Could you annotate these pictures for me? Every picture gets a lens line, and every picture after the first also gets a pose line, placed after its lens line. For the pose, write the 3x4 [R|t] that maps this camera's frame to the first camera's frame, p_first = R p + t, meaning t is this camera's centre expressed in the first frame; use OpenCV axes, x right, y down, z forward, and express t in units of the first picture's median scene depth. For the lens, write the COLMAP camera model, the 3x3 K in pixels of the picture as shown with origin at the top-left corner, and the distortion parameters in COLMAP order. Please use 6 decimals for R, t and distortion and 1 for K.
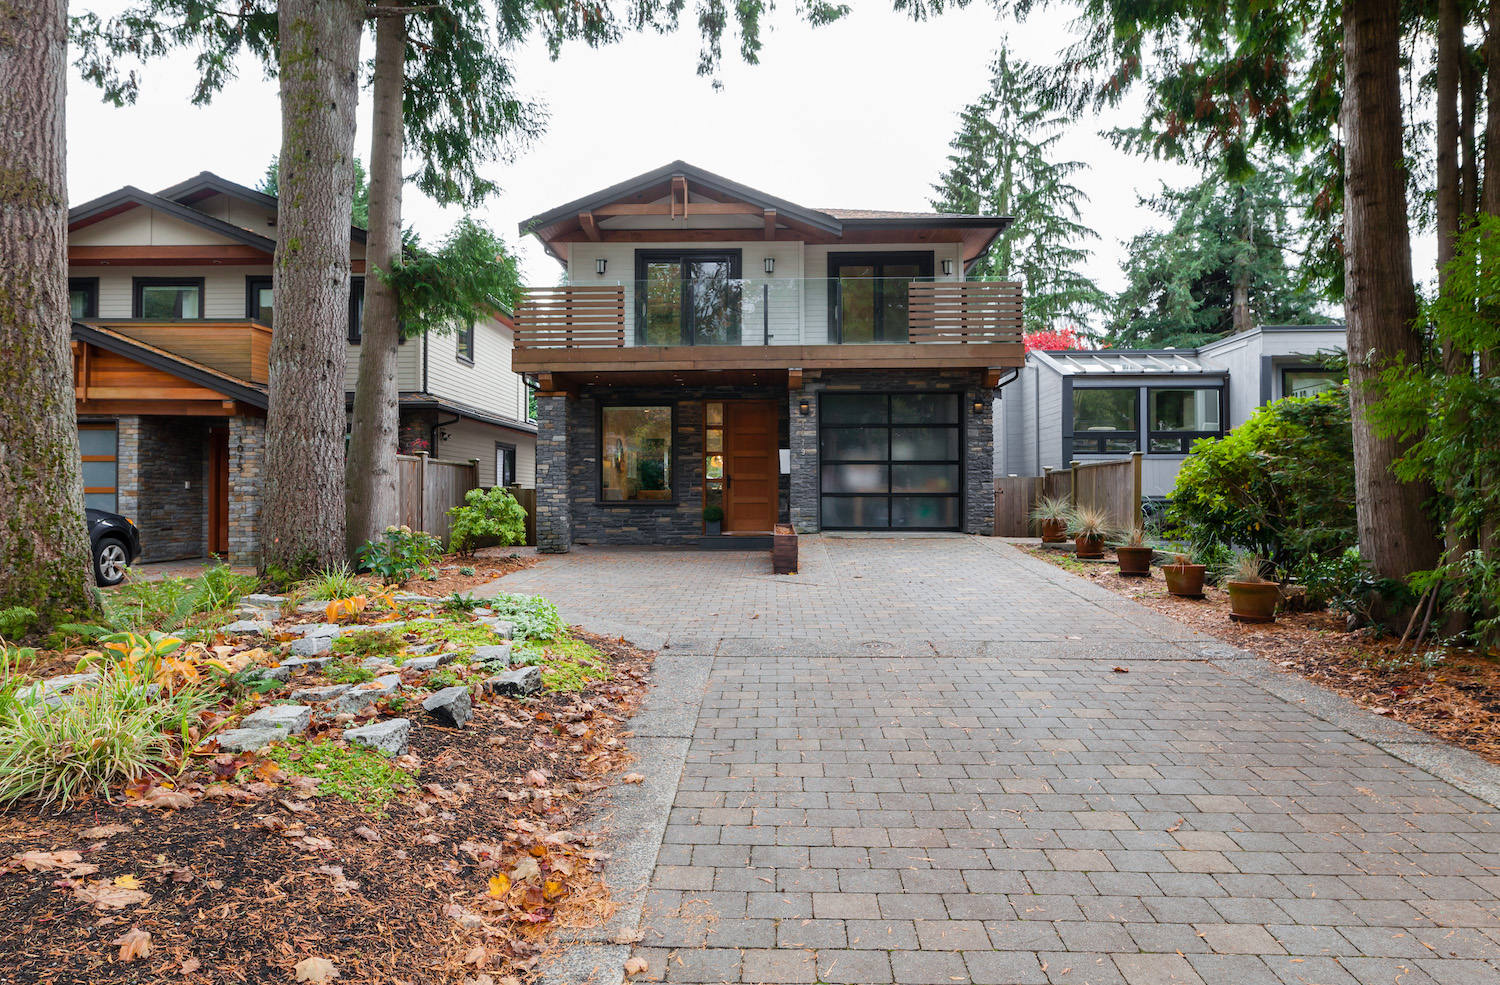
lens RADIAL K [[892.6, 0, 750.0], [0, 892.6, 492.5], [0, 0, 1]] dist [0.000314, -0.000059]
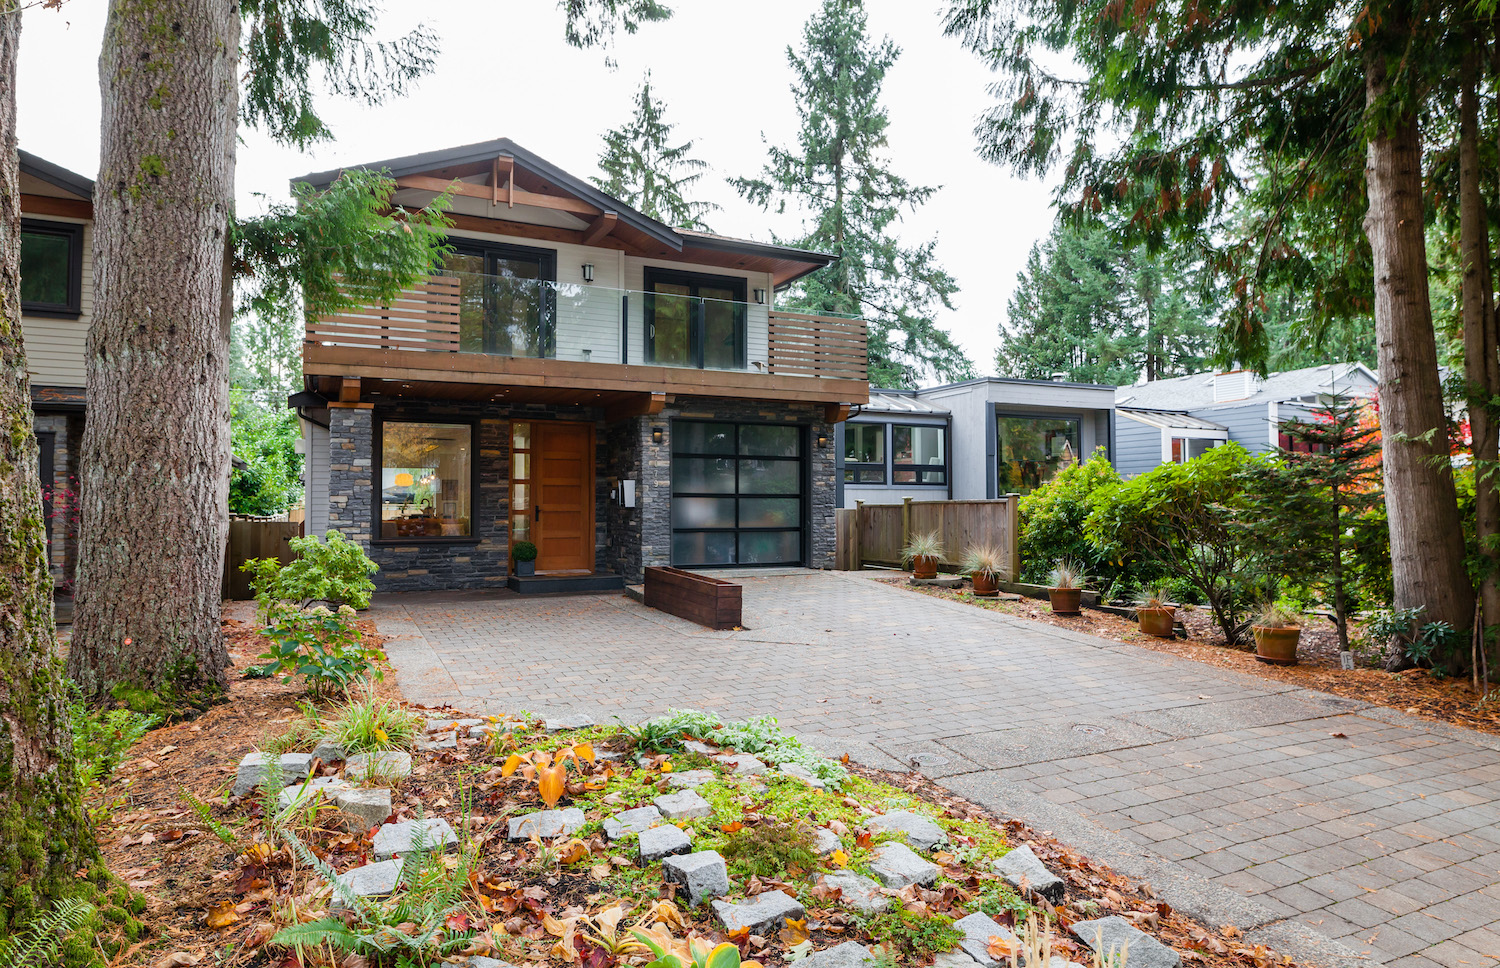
lens RADIAL K [[874.0, 0, 750.0], [0, 874.0, 484.0], [0, 0, 1]] dist [0.001958, -0.000226]
pose [[0.890032, 0.012647, 0.455723, -0.257468], [-0.002782, 0.999747, -0.022313, -0.025439], [-0.455890, 0.018591, 0.889842, 0.163970]]
